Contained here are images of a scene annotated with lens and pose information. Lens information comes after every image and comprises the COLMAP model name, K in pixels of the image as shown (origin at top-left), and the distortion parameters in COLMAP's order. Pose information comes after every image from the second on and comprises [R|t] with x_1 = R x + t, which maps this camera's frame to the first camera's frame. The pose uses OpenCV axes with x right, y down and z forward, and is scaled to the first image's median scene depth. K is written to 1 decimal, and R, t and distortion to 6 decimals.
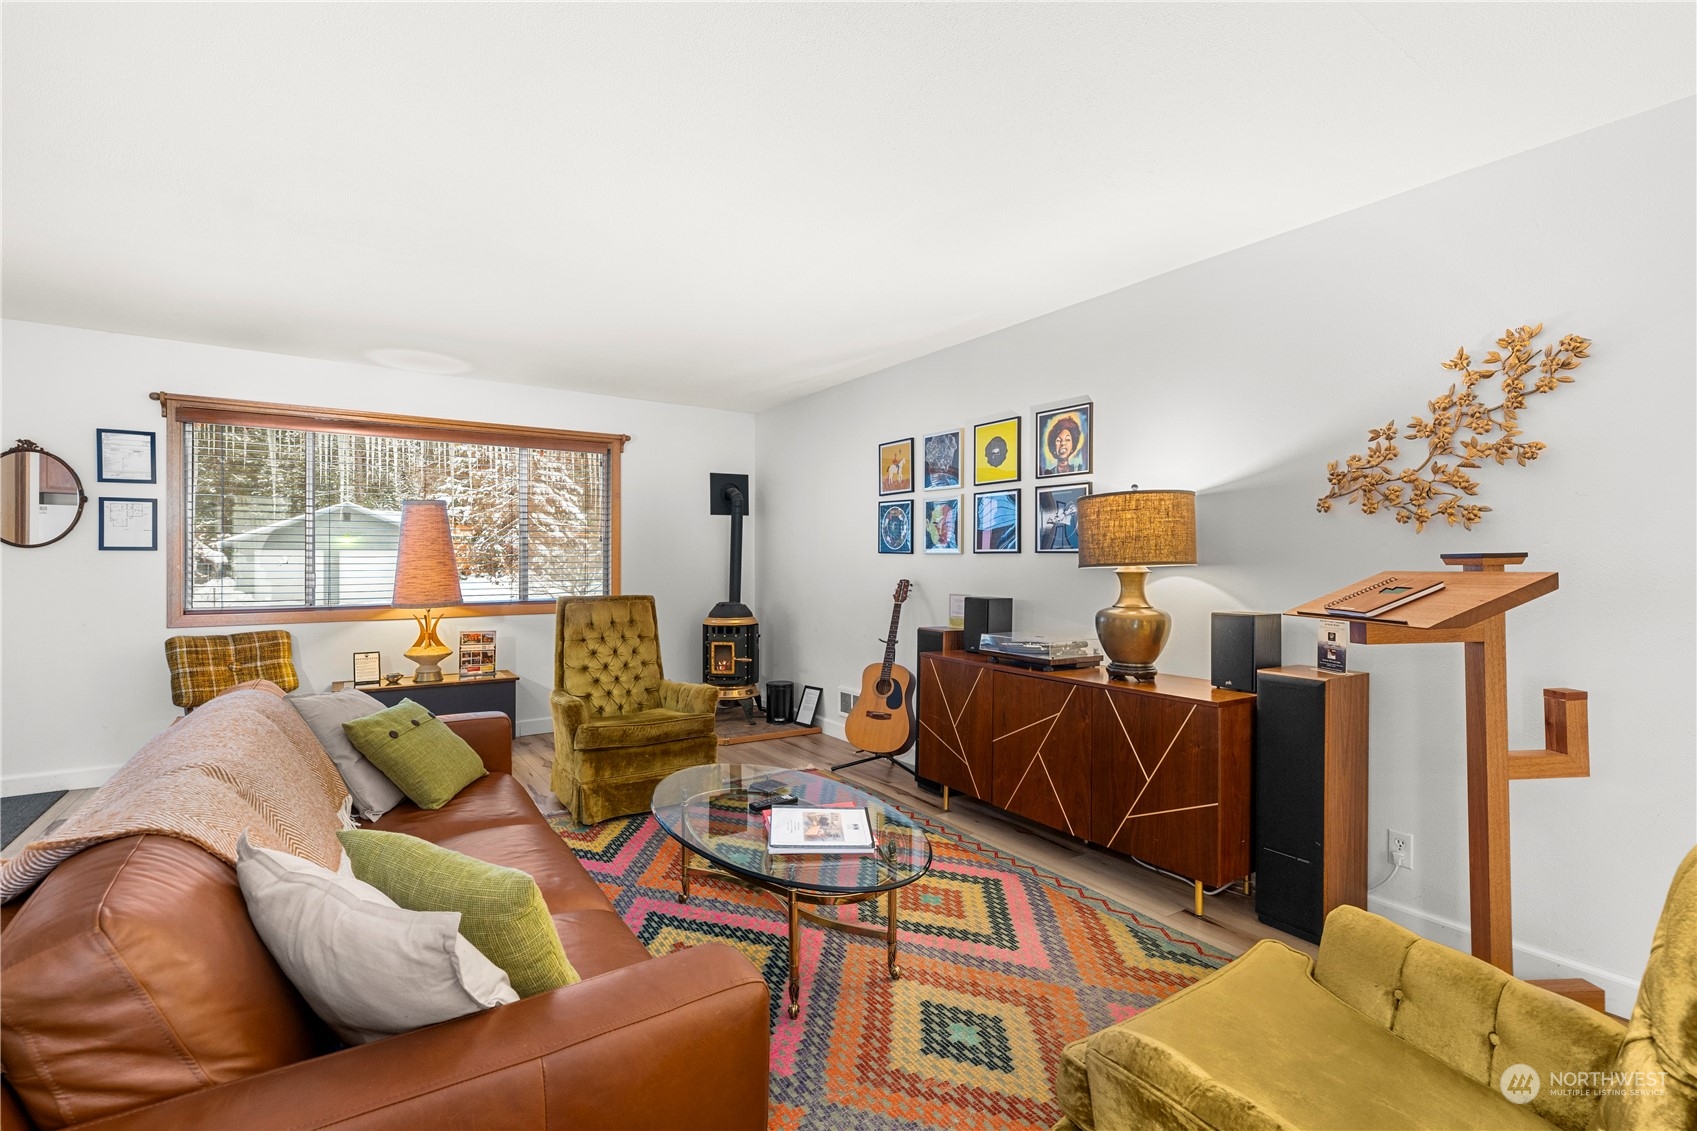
lens RADIAL K [[766.8, 0, 842.7], [0, 766.8, 558.8], [0, 0, 1]] dist [0.002109, -0.000238]
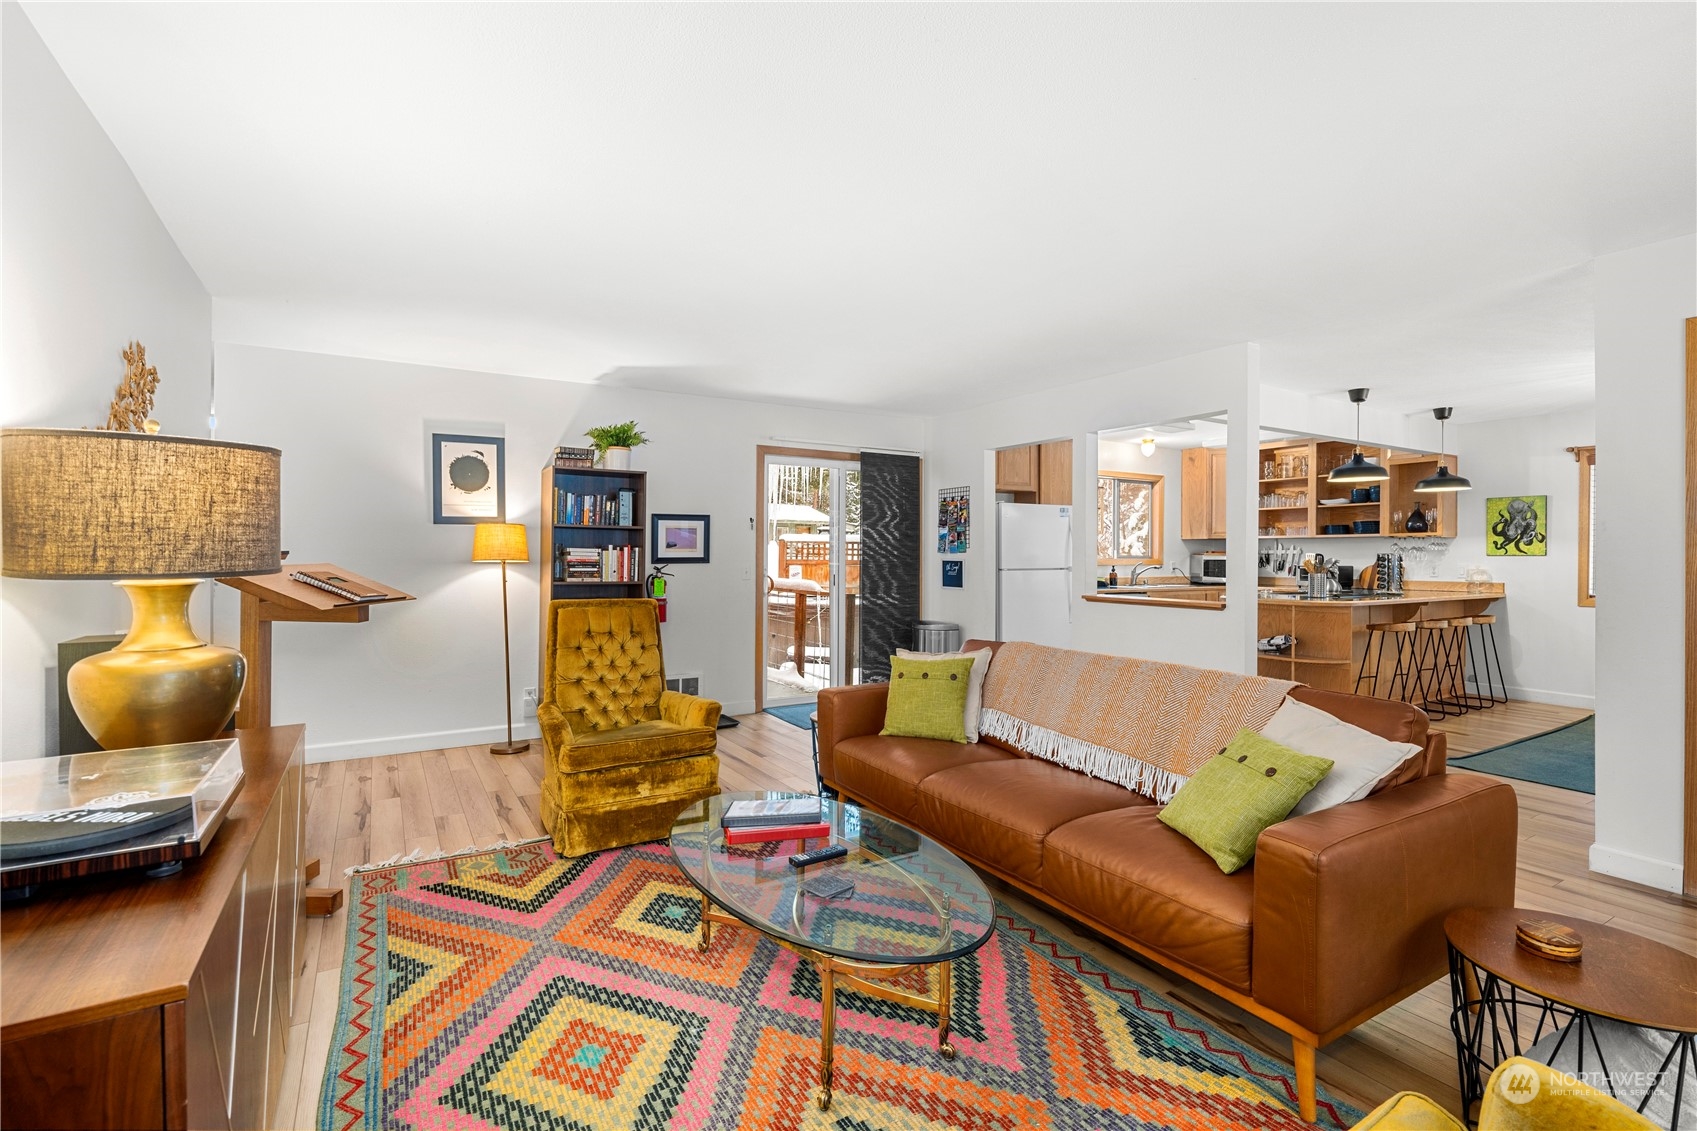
lens RADIAL K [[766.8, 0, 846.5], [0, 766.8, 559.5], [0, 0, 1]] dist [0.002109, -0.000238]
pose [[-0.998965, -0.009360, 0.044509, -0.106294], [-0.008964, 0.999919, 0.009085, -0.006148], [-0.044590, 0.008677, -0.998968, 1.265435]]
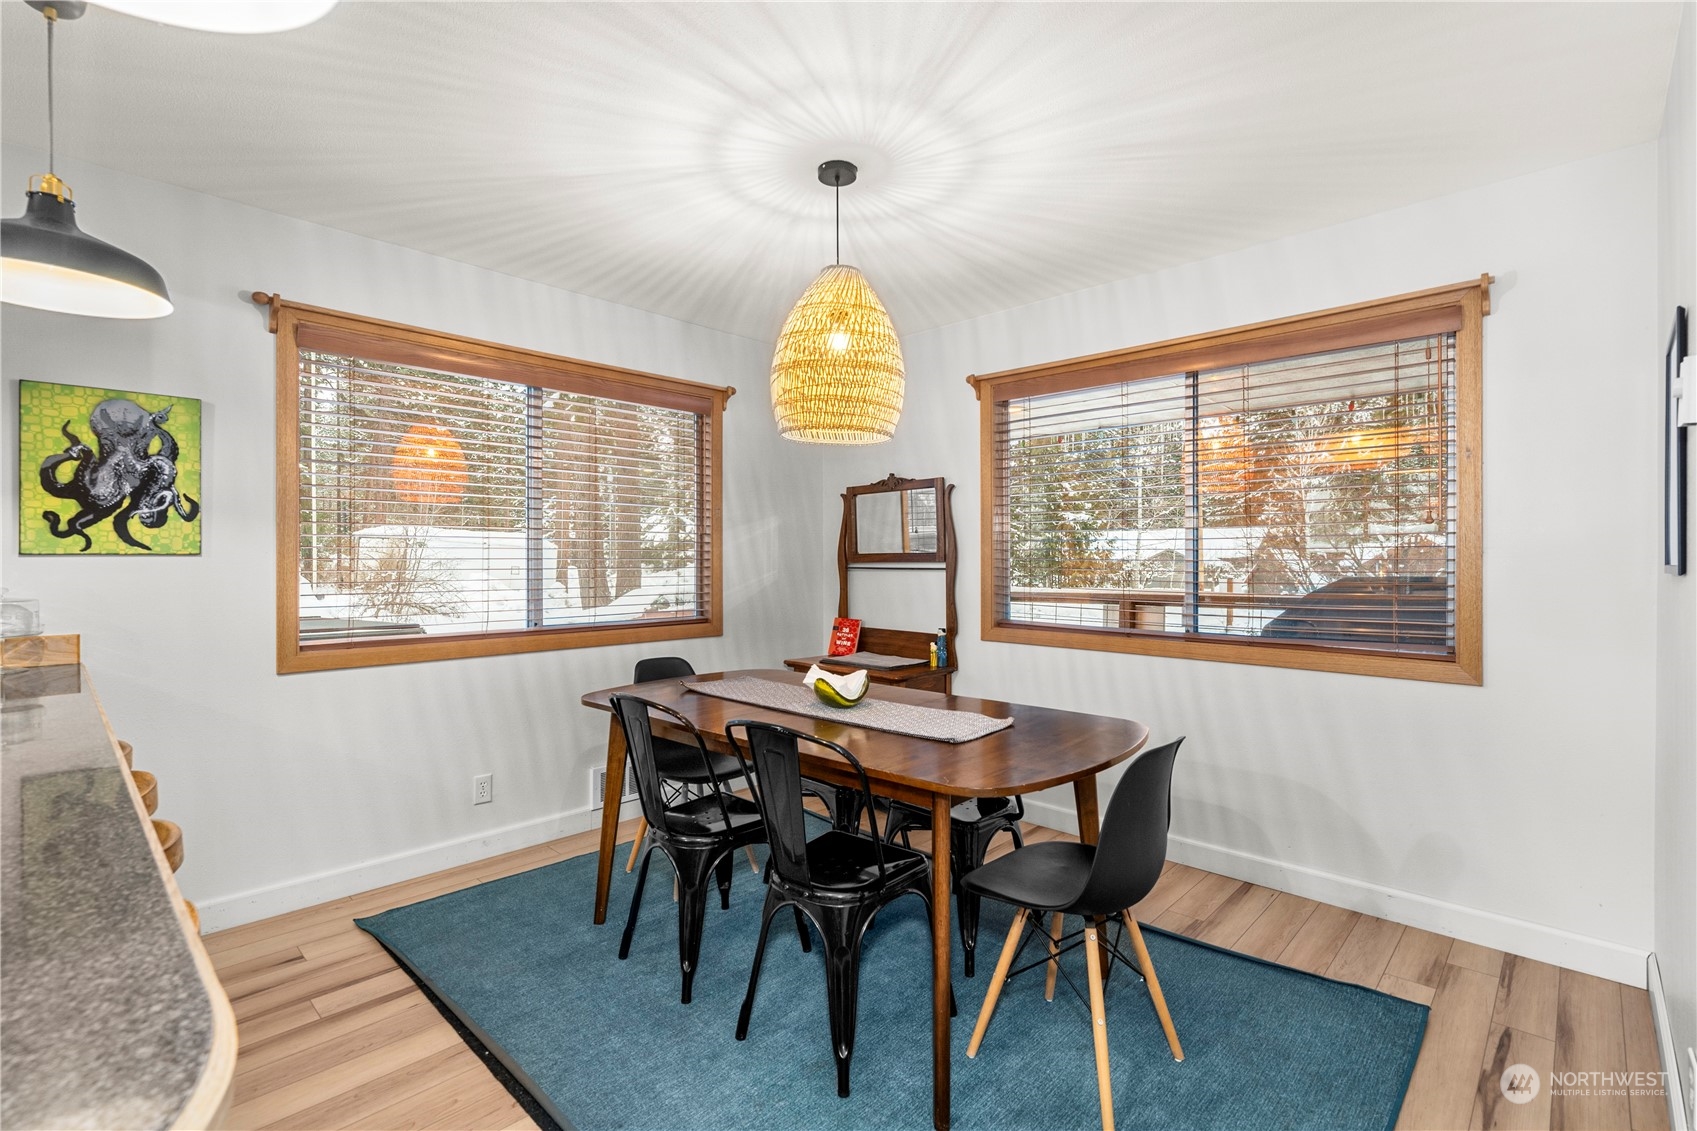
lens RADIAL K [[766.8, 0, 845.4], [0, 766.8, 558.3], [0, 0, 1]] dist [0.002109, -0.000238]
pose [[0.214829, -0.004850, -0.976640, -0.847160], [0.000711, 0.999988, -0.004810, -0.006260], [0.976651, 0.000339, 0.214830, -0.169288]]
